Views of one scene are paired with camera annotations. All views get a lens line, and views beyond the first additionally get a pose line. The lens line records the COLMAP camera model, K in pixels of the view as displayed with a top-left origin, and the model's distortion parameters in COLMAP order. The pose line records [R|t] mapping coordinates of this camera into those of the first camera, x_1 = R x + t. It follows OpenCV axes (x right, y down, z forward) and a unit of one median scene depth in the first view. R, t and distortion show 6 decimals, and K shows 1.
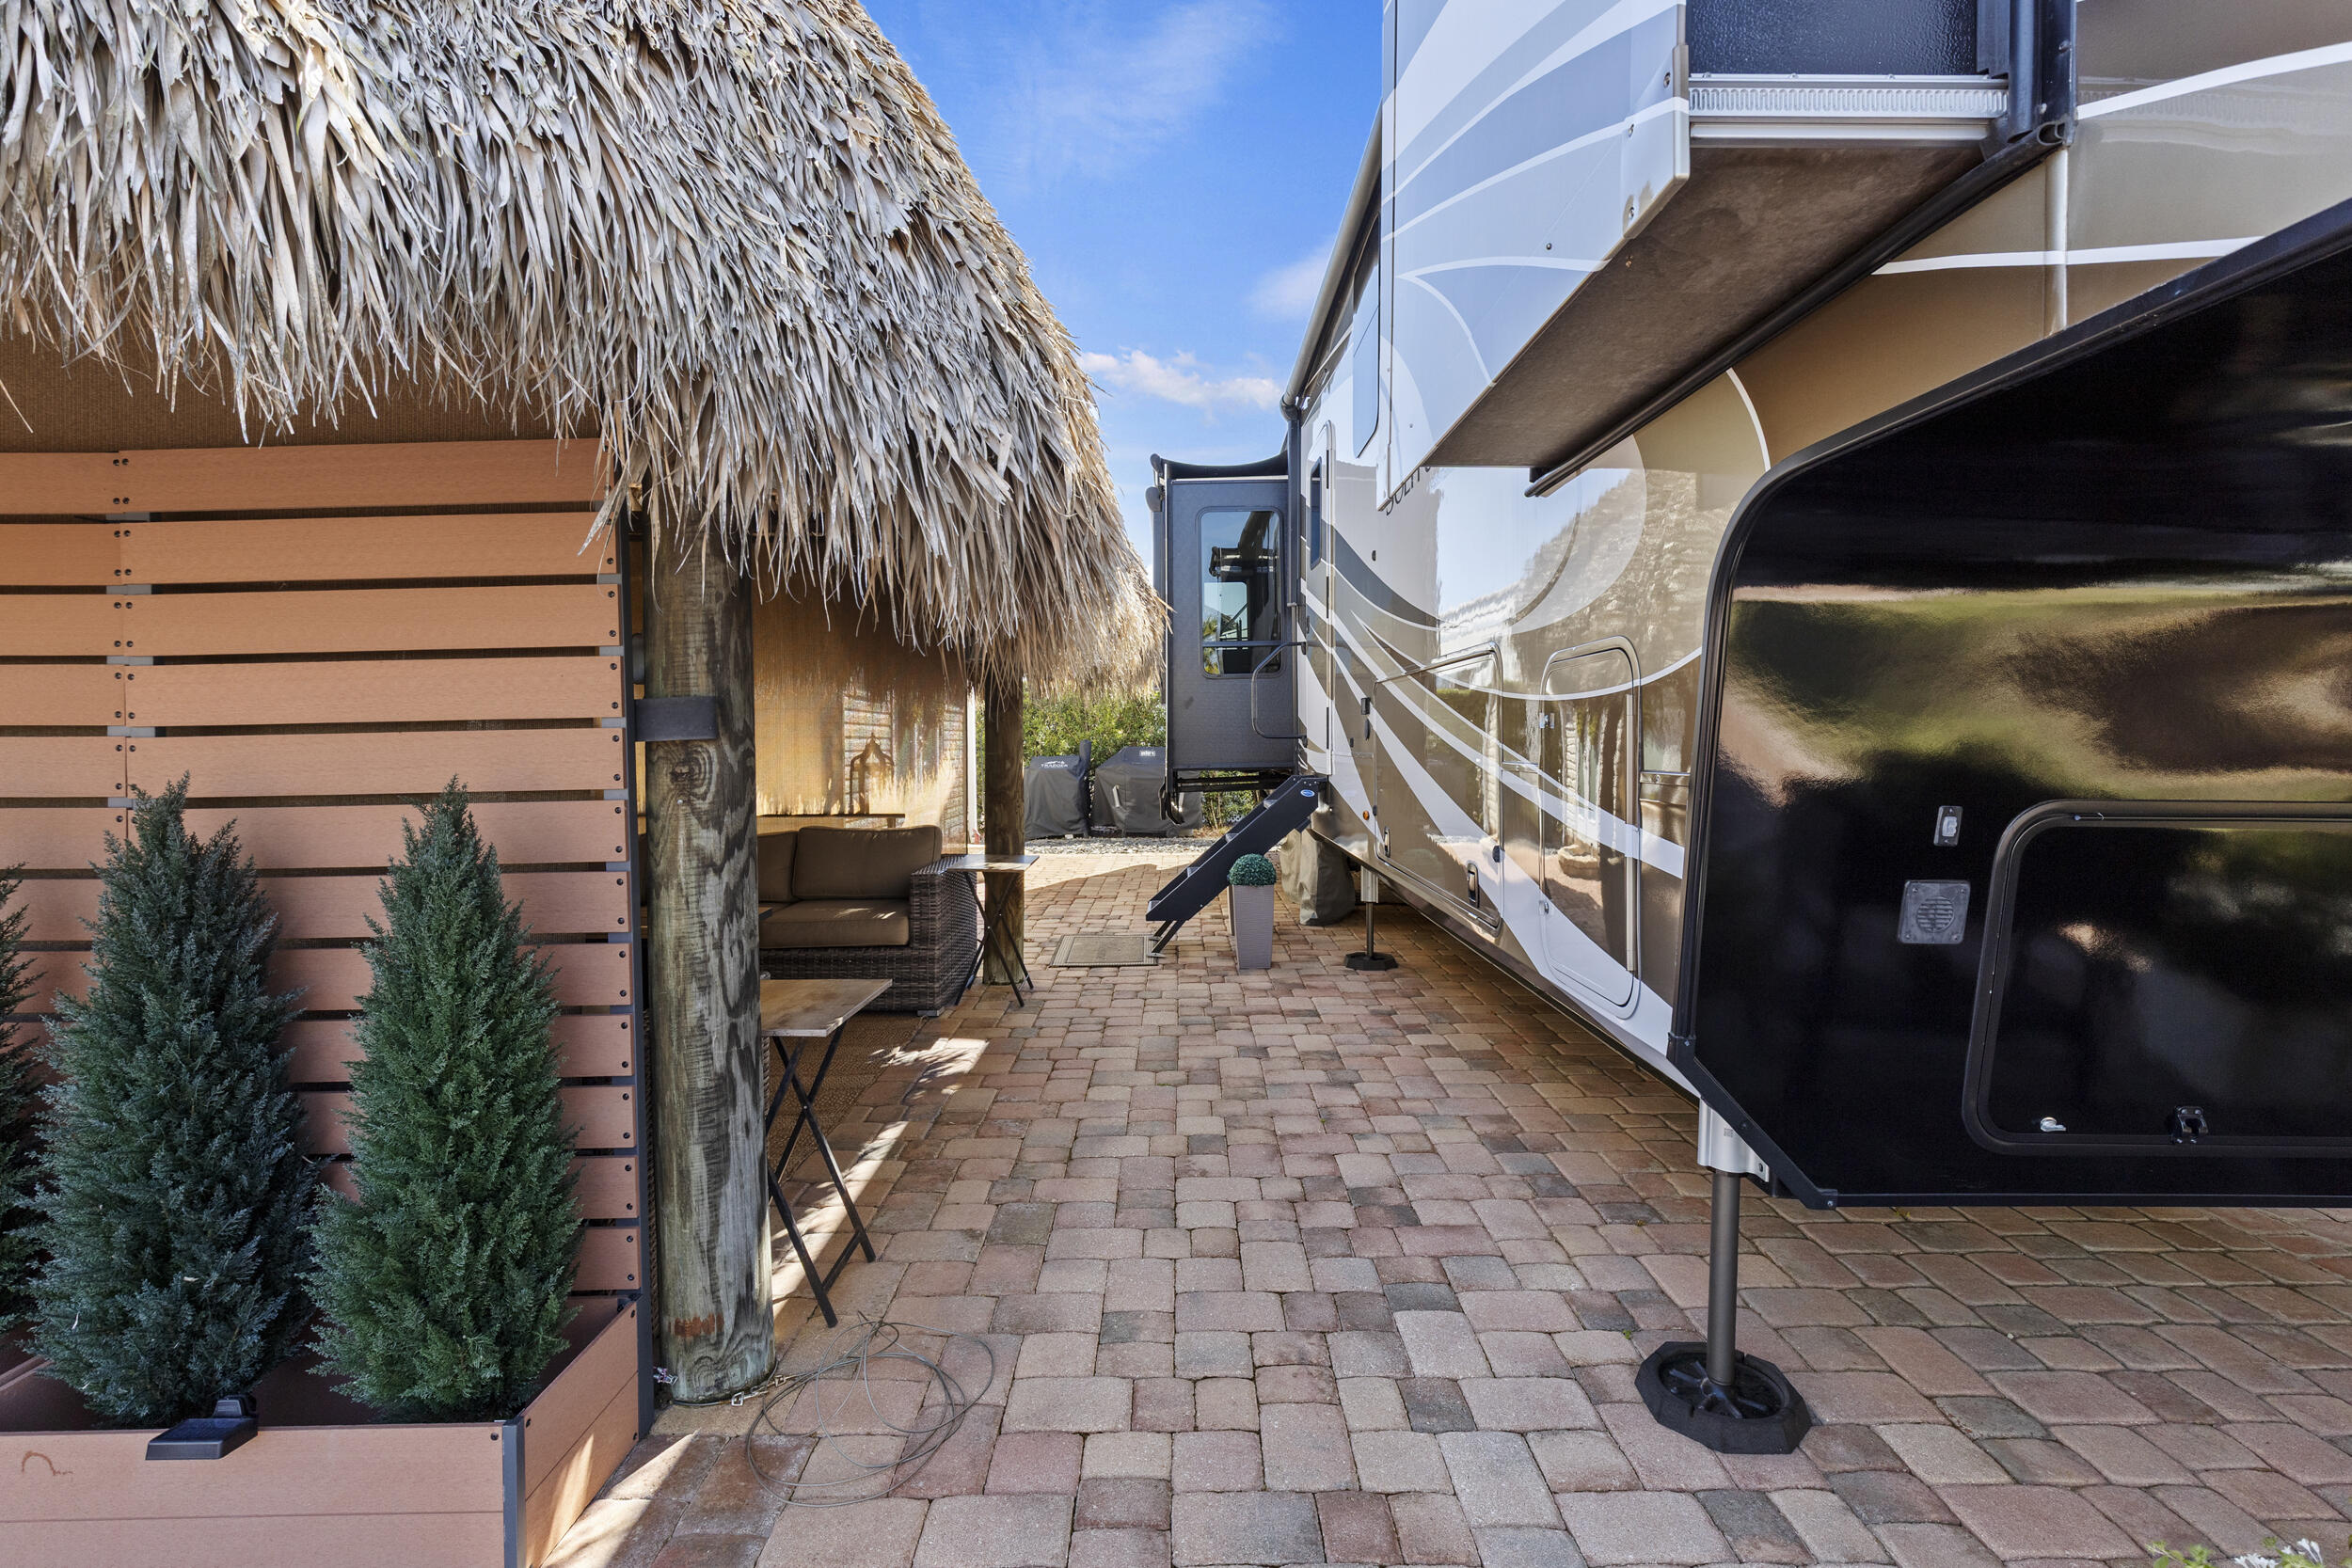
lens RADIAL K [[1070.9, 0, 1183.3], [0, 1070.9, 733.5], [0, 0, 1]] dist [0.001691, -0.000225]
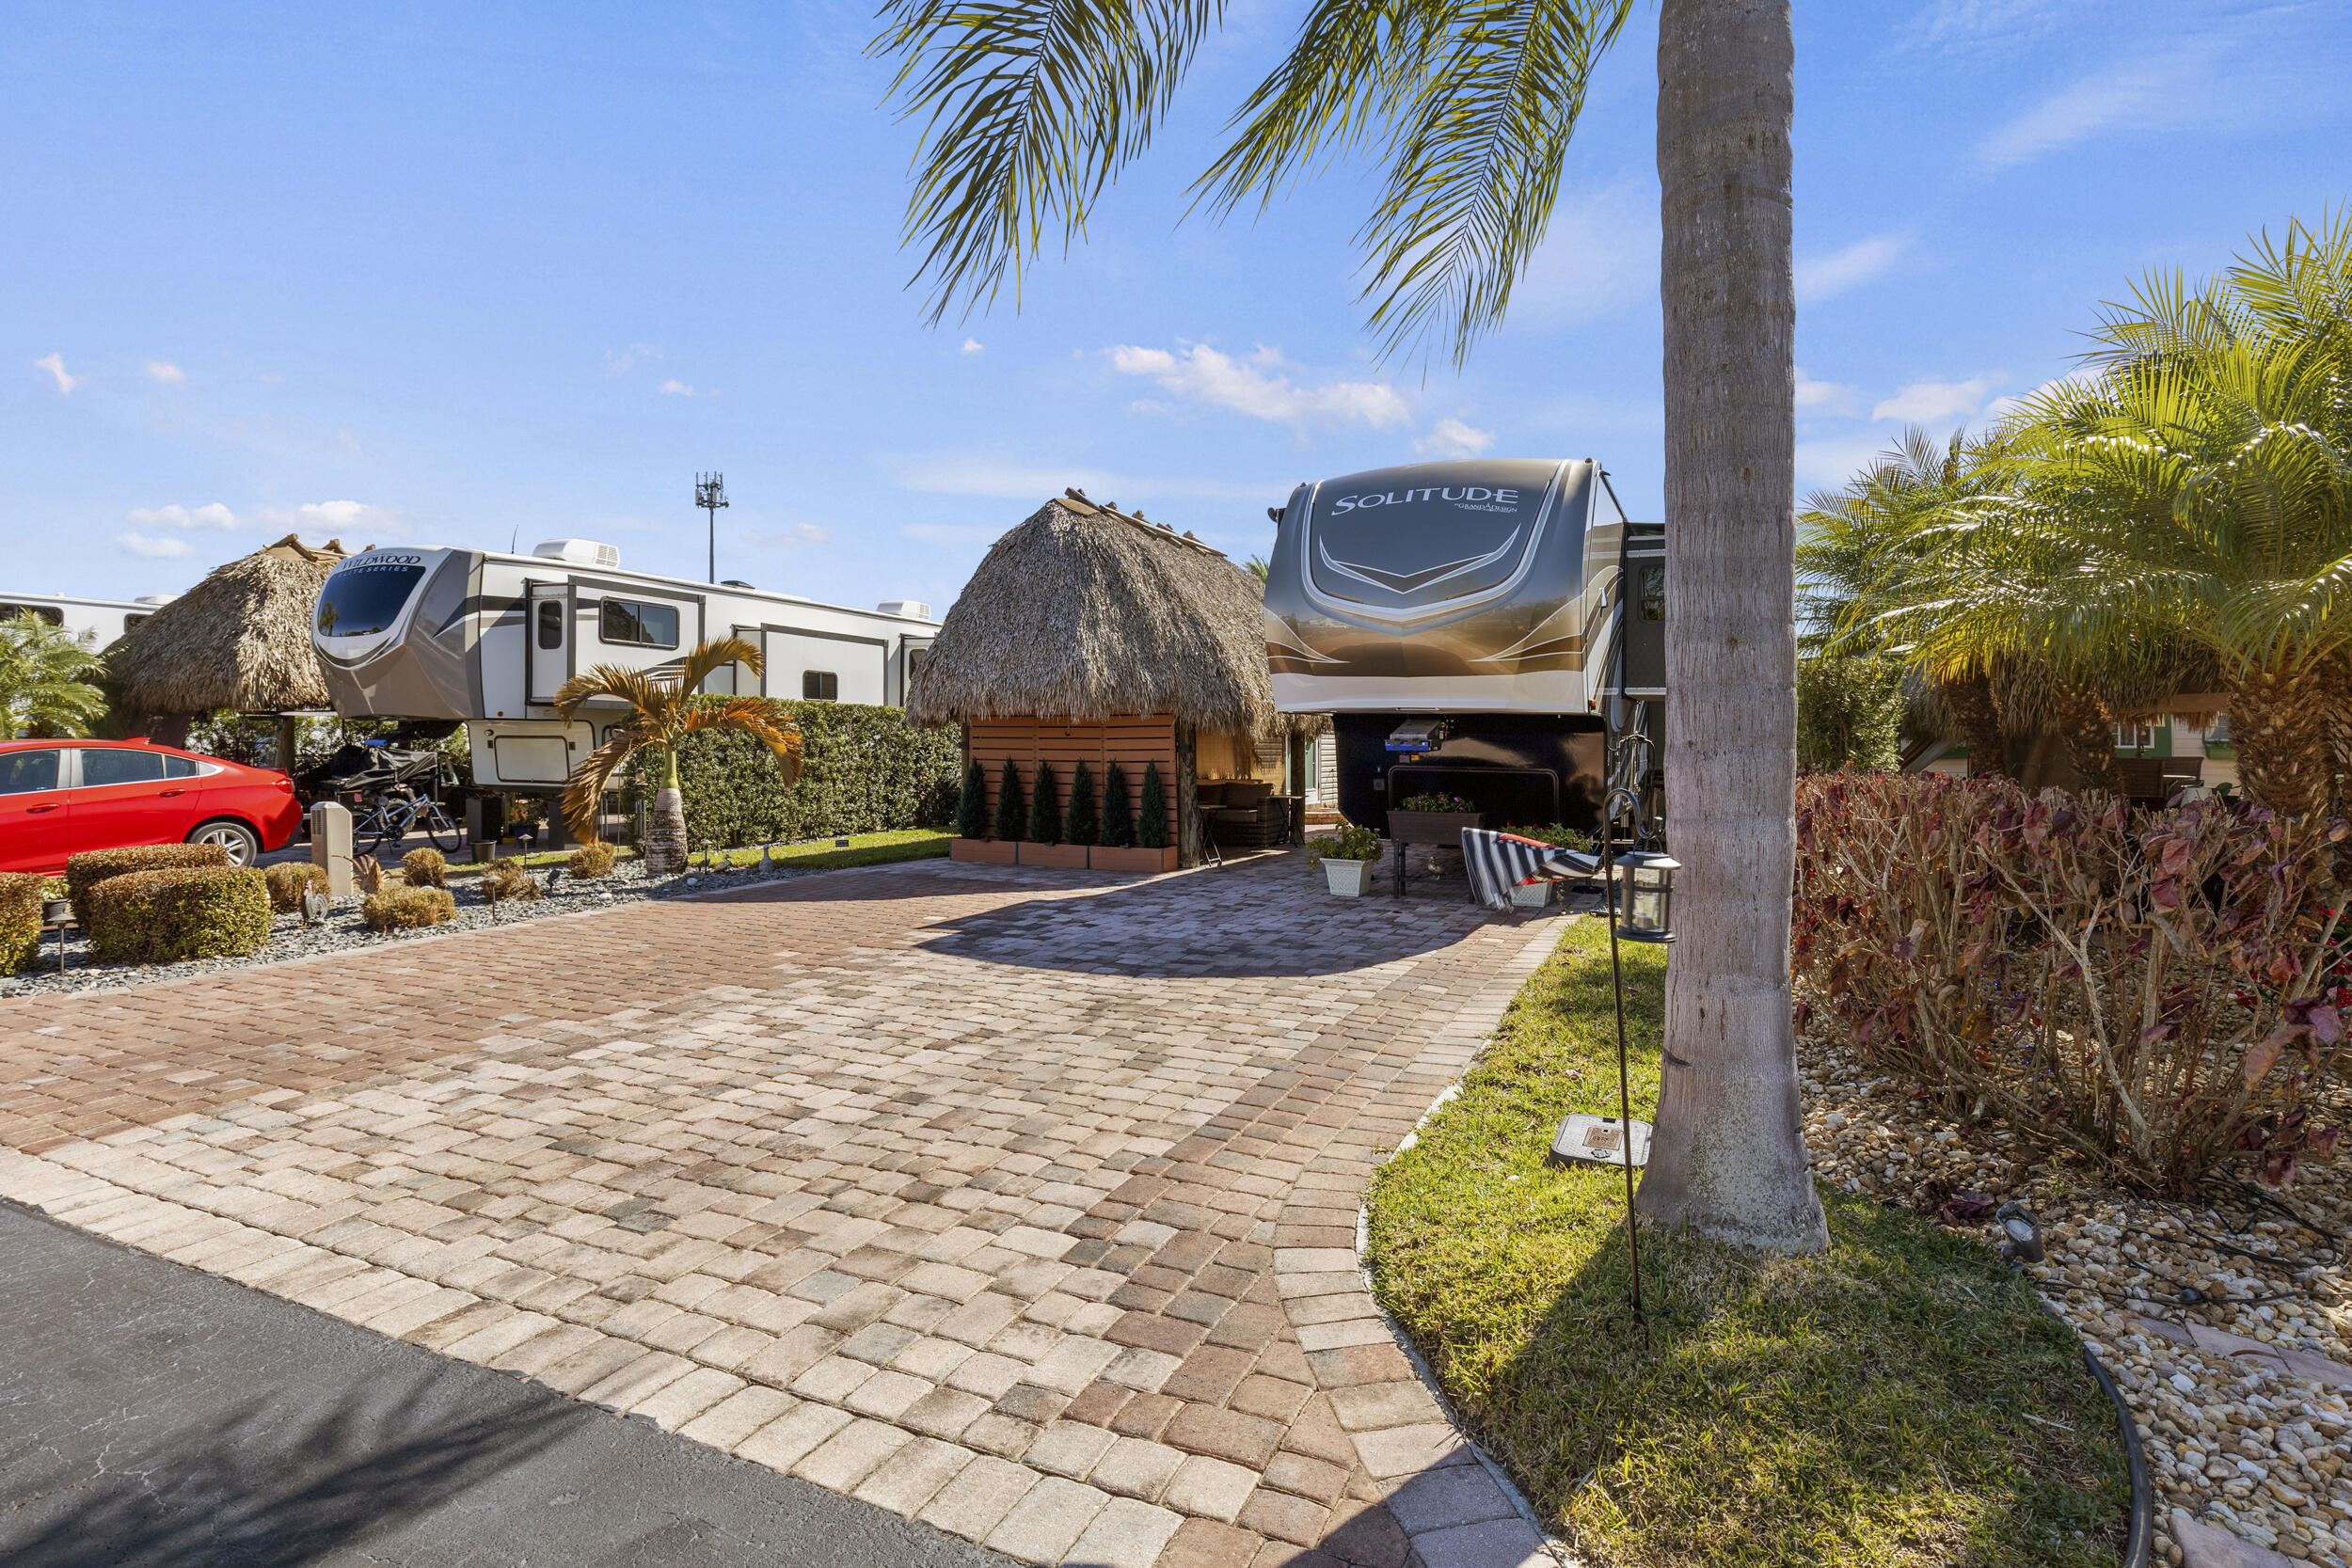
lens RADIAL K [[1226.0, 0, 1195.9], [0, 1226.0, 787.2], [0, 0, 1]] dist [0.007577, -0.004136]
pose [[0.904520, 0.022645, -0.425830, 2.379900], [-0.005191, 0.999100, 0.042105, -0.085723], [0.426400, -0.035874, 0.903823, -4.897873]]
